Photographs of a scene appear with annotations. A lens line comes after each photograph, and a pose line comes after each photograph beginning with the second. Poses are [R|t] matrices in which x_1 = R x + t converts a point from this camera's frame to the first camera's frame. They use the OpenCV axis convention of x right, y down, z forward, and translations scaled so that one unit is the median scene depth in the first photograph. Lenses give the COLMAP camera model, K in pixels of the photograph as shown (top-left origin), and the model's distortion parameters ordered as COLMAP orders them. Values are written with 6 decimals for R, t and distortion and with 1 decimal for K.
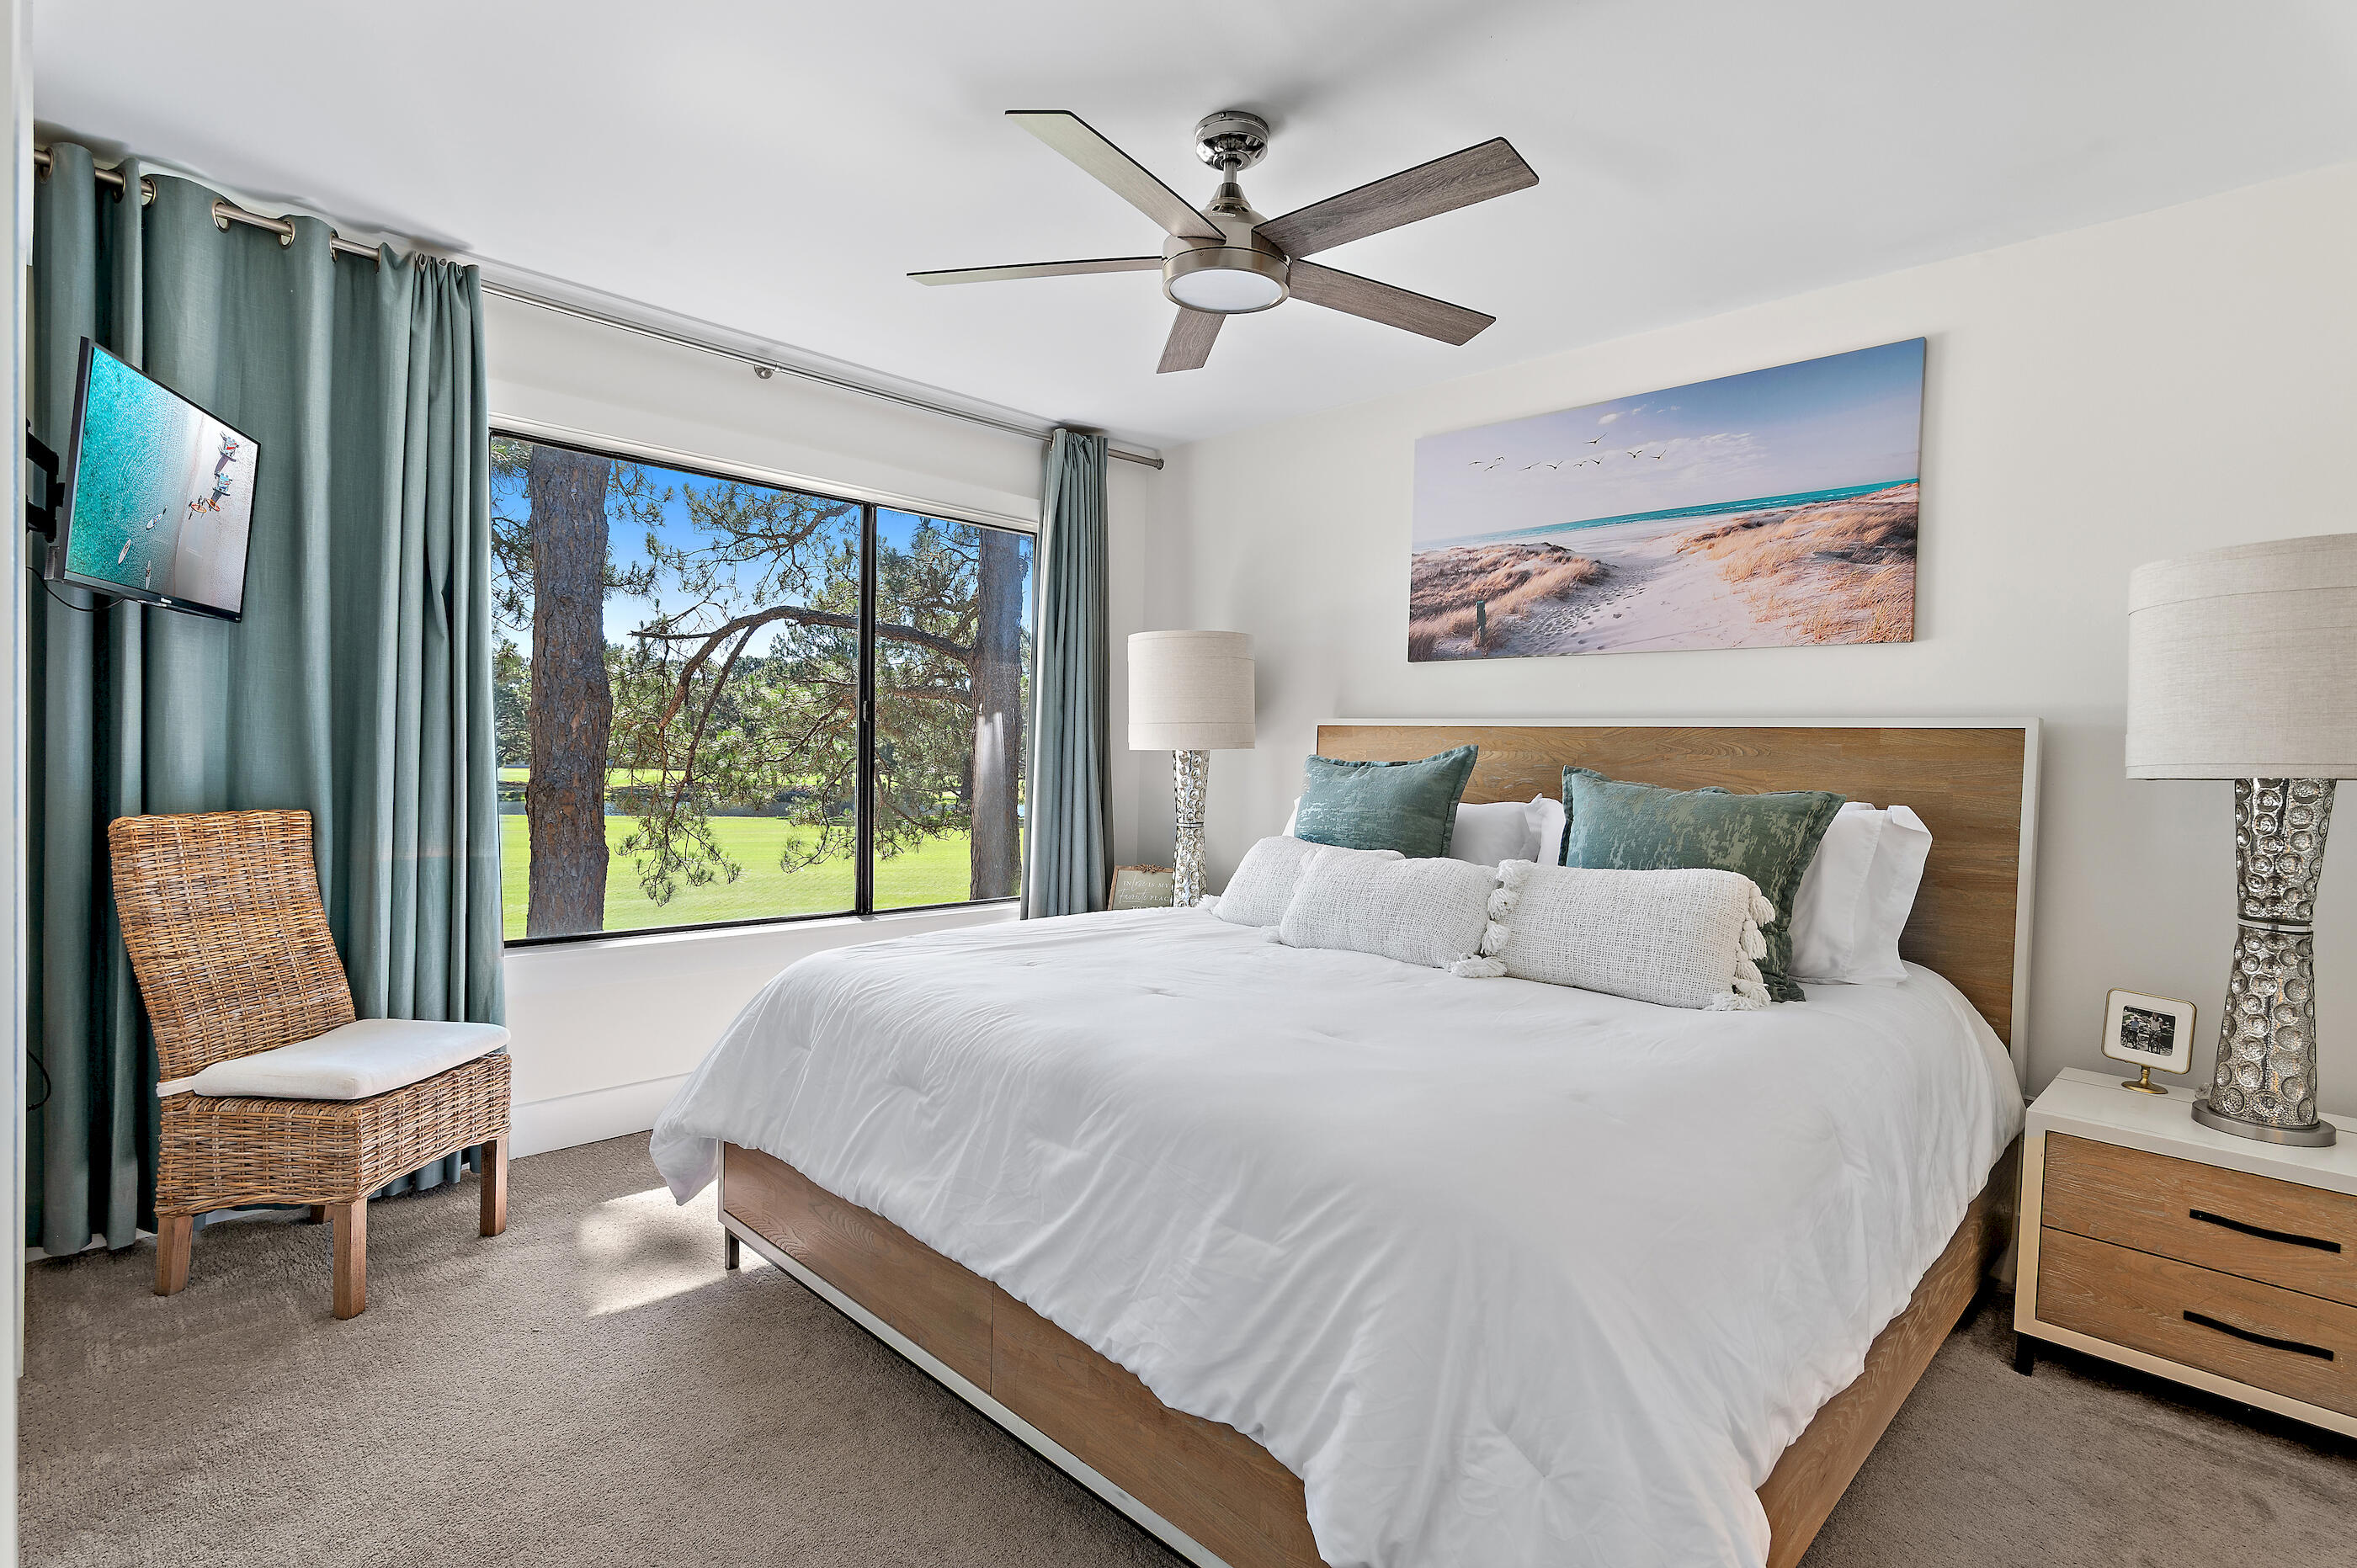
lens RADIAL K [[1183.9, 0, 1186.4], [0, 1183.9, 770.8], [0, 0, 1]] dist [-0.015027, 0.000573]
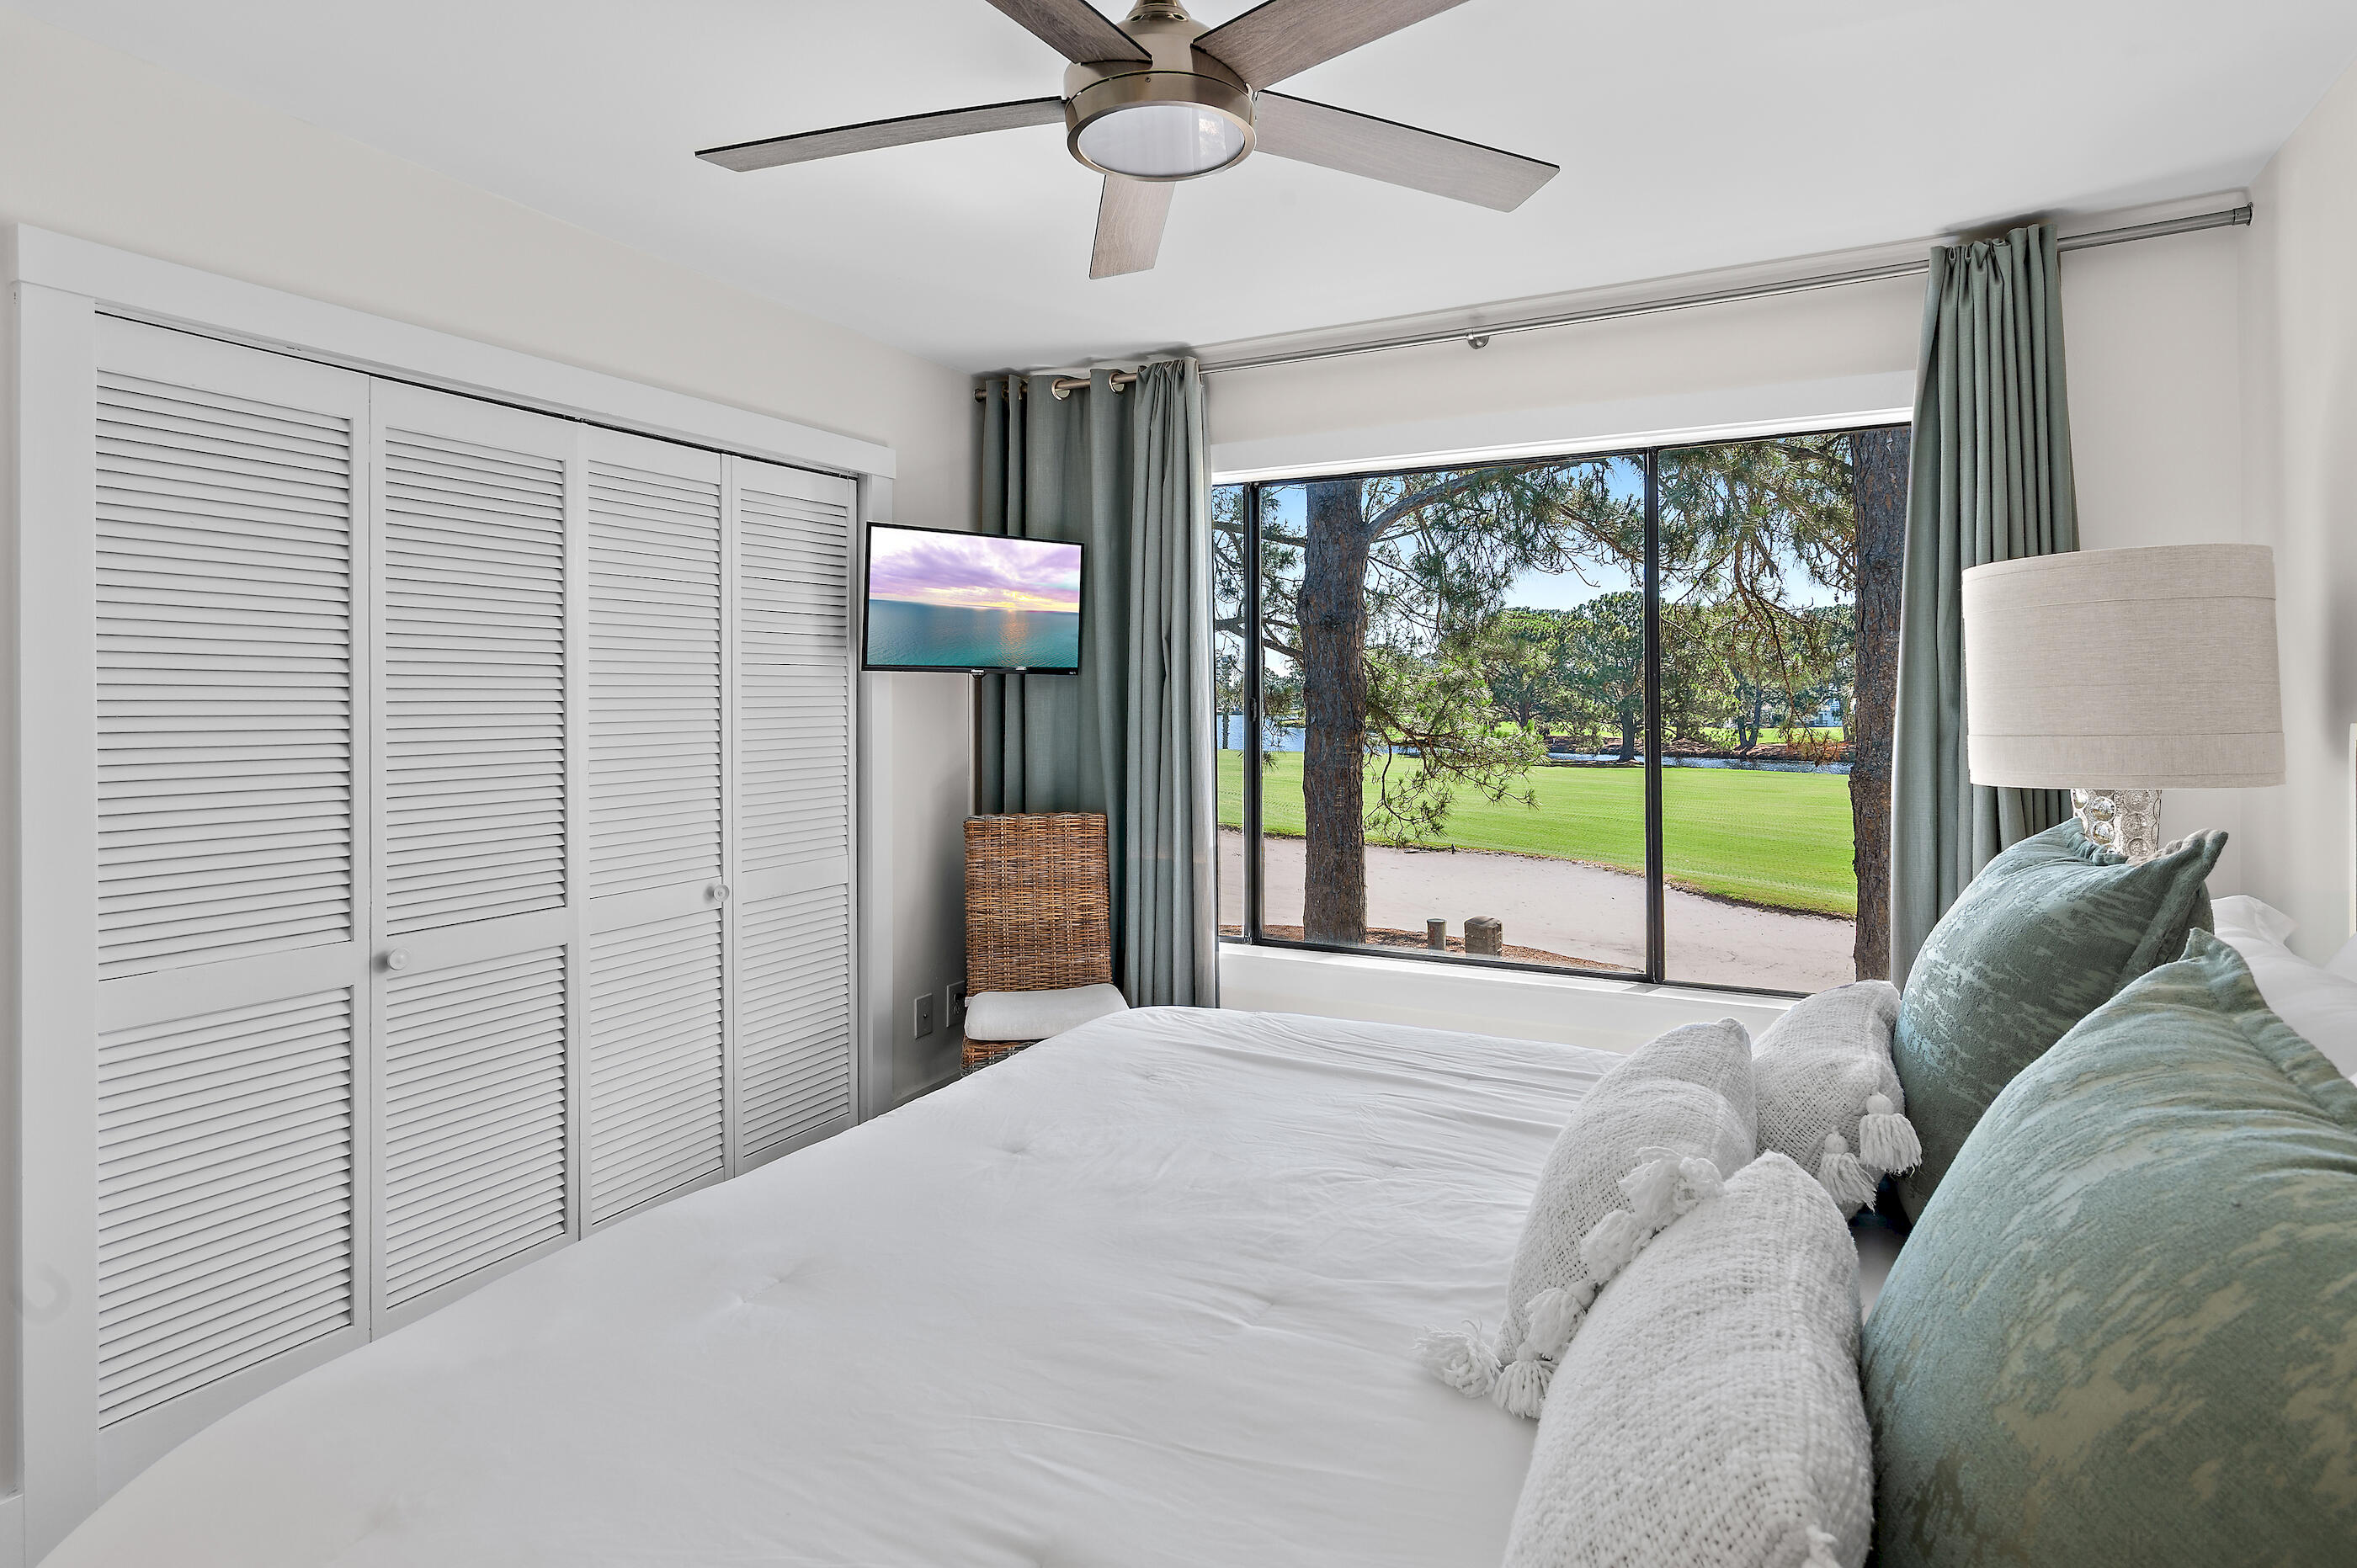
lens RADIAL K [[1201.9, 0, 1178.7], [0, 1201.9, 700.9], [0, 0, 1]] dist [0.000833, 0.000222]
pose [[0.305682, -0.040726, -0.951262, 0.550311], [-0.004566, 0.999011, -0.044238, -0.033332], [0.952123, 0.017866, 0.305194, 0.661105]]
